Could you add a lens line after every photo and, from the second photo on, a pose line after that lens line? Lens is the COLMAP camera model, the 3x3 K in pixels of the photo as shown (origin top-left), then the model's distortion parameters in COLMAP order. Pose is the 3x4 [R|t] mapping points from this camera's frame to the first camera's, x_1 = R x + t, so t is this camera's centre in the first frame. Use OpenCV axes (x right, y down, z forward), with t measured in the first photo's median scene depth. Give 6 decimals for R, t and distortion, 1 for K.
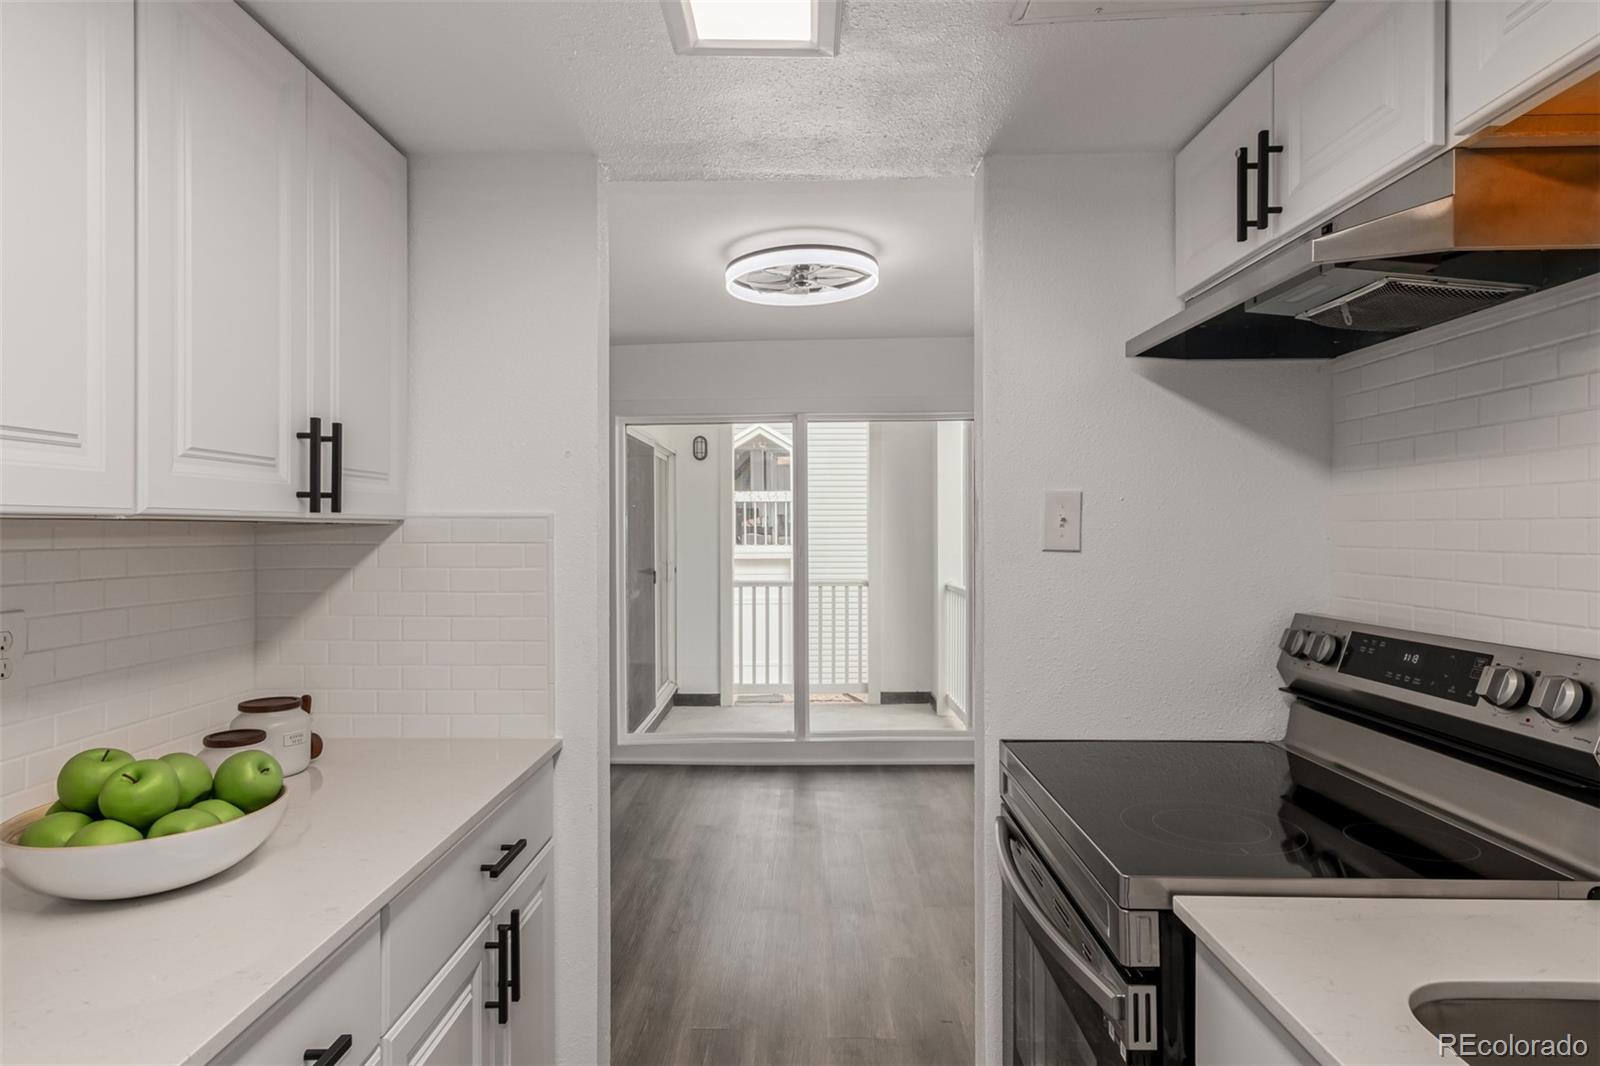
lens RADIAL K [[916.4, 0, 792.9], [0, 916.4, 531.9], [0, 0, 1]] dist [-0.008083, -0.000184]
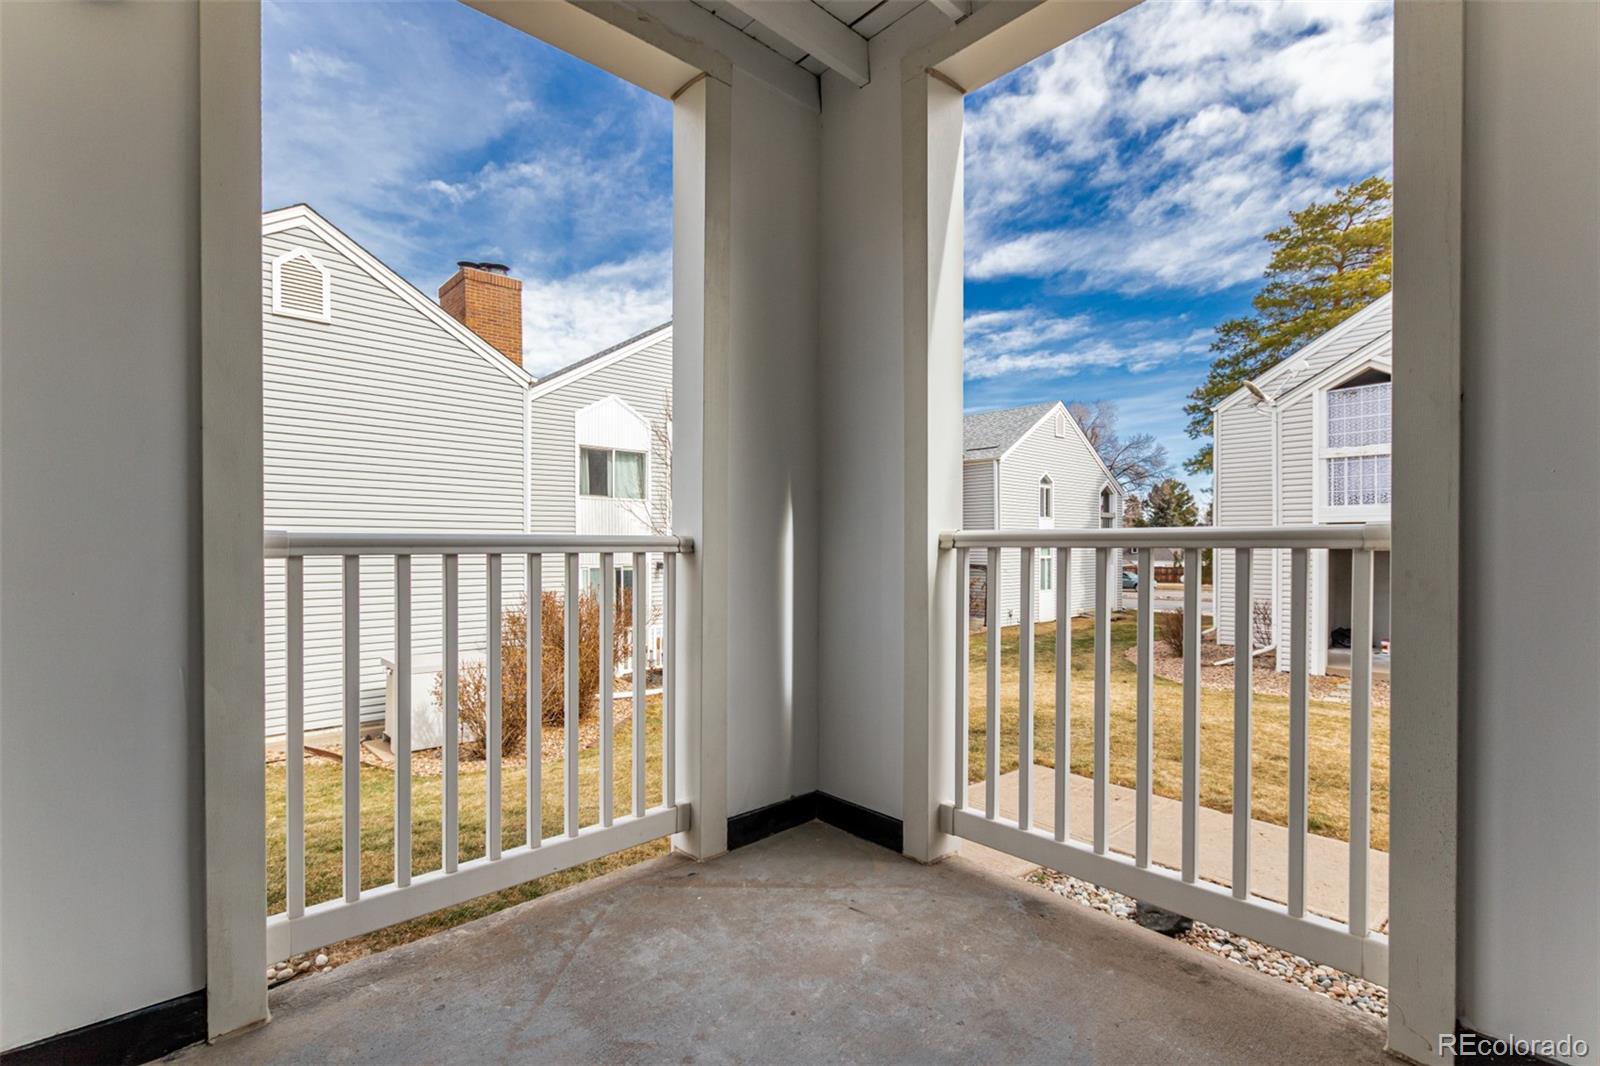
lens RADIAL K [[732.9, 0, 788.8], [0, 732.9, 543.4], [0, 0, 1]] dist [0.006609, 0.001760]
pose [[0.735966, 0.010556, 0.676936, -0.097426], [-0.007348, 0.999944, -0.007604, 0.056560], [-0.676978, 0.000622, 0.736003, 0.735927]]
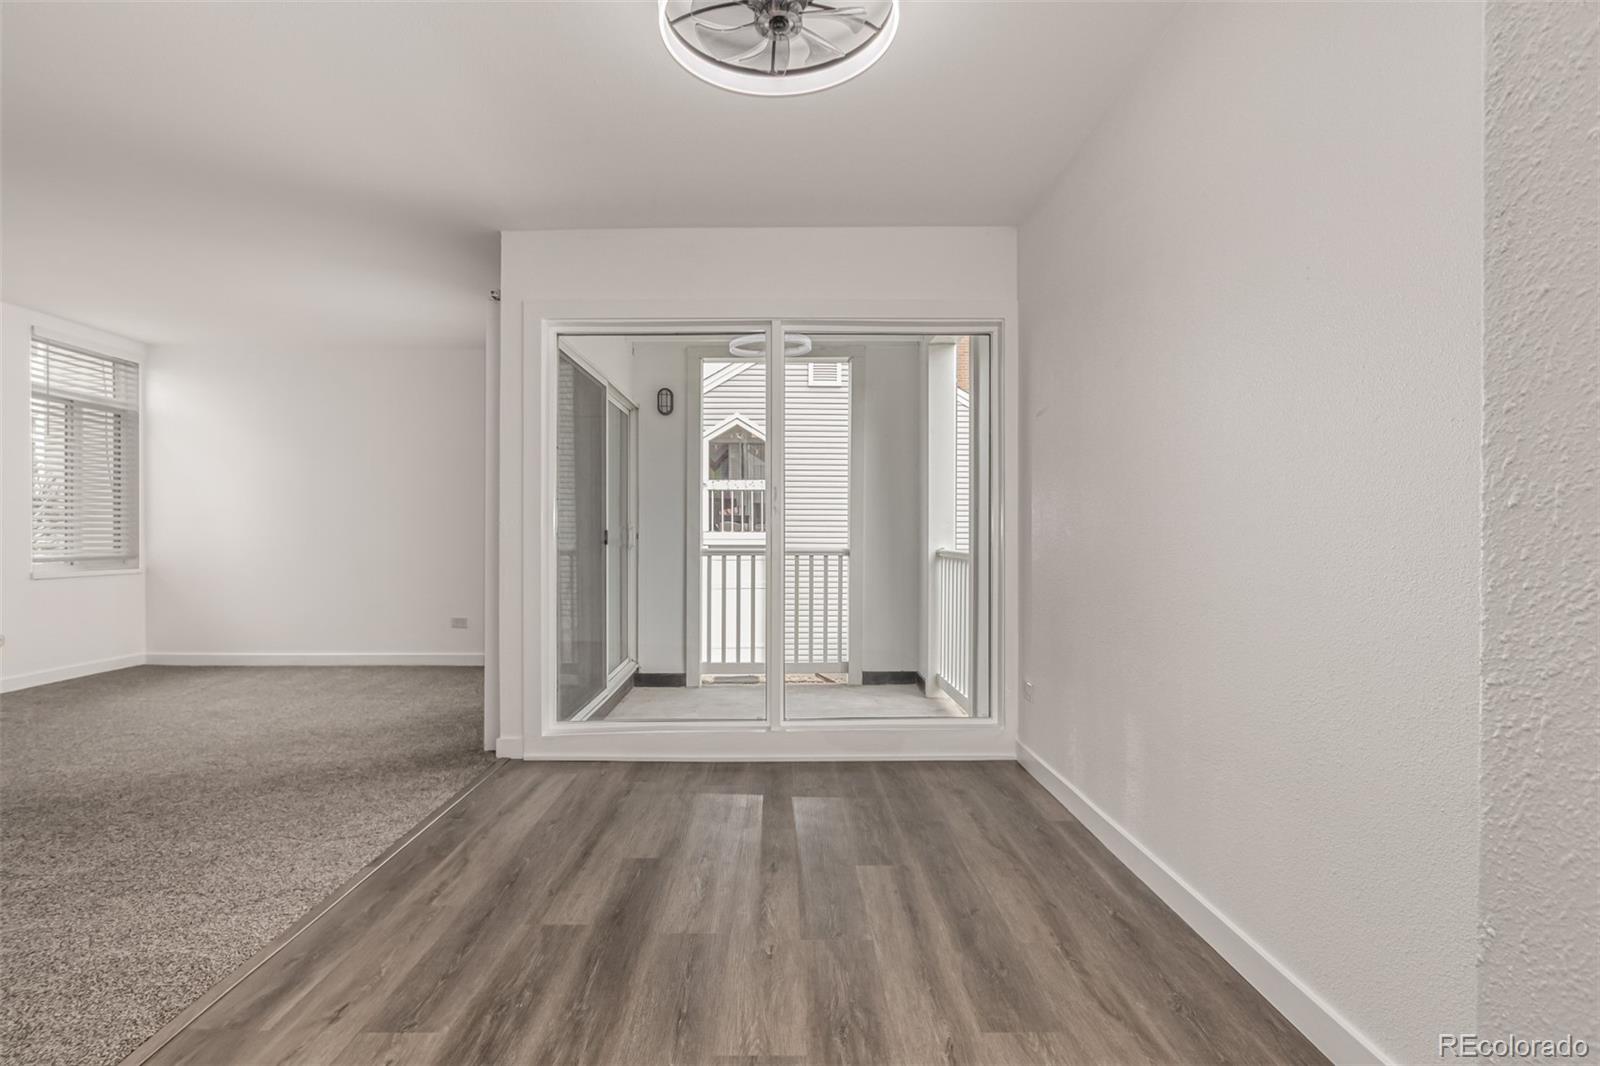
lens RADIAL K [[804.9, 0, 798.0], [0, 804.9, 531.0], [0, 0, 1]] dist [0.017133, 0.000212]
pose [[0.999331, 0.007569, 0.035786, 0.002338], [-0.007459, 0.999967, -0.003221, 0.037505], [-0.035809, 0.002952, 0.999354, 0.198386]]
